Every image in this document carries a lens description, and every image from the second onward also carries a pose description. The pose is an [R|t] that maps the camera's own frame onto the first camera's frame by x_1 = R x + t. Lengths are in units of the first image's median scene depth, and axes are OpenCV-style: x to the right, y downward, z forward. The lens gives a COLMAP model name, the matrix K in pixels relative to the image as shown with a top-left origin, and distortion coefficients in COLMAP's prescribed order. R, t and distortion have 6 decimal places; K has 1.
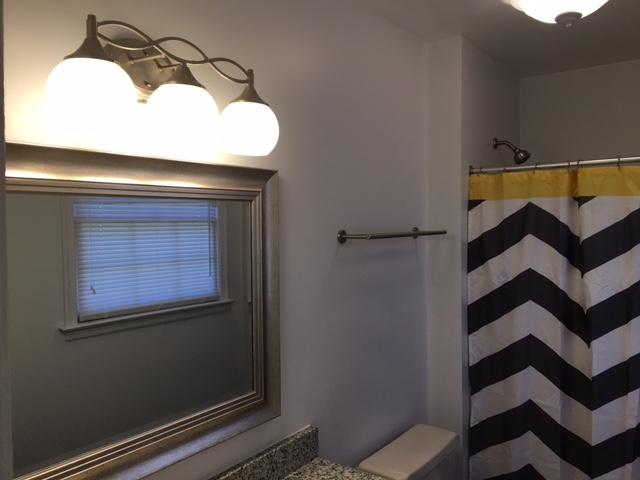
lens RADIAL K [[552.9, 0, 320.0], [0, 552.9, 240.0], [0, 0, 1]] dist [0.064859, -0.008309]
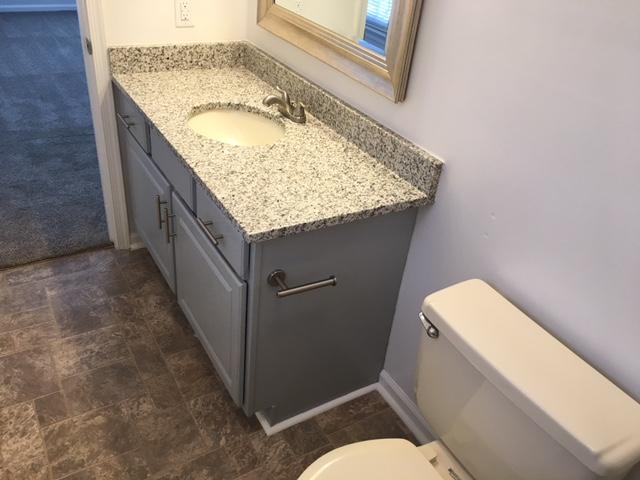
lens RADIAL K [[552.9, 0, 320.0], [0, 552.9, 240.0], [0, 0, 1]] dist [0.064859, -0.008309]
pose [[-0.387591, 0.482612, -0.785404, 0.800943], [-0.127459, 0.815763, 0.564167, -0.006350], [0.912977, 0.318772, -0.254669, 1.168355]]
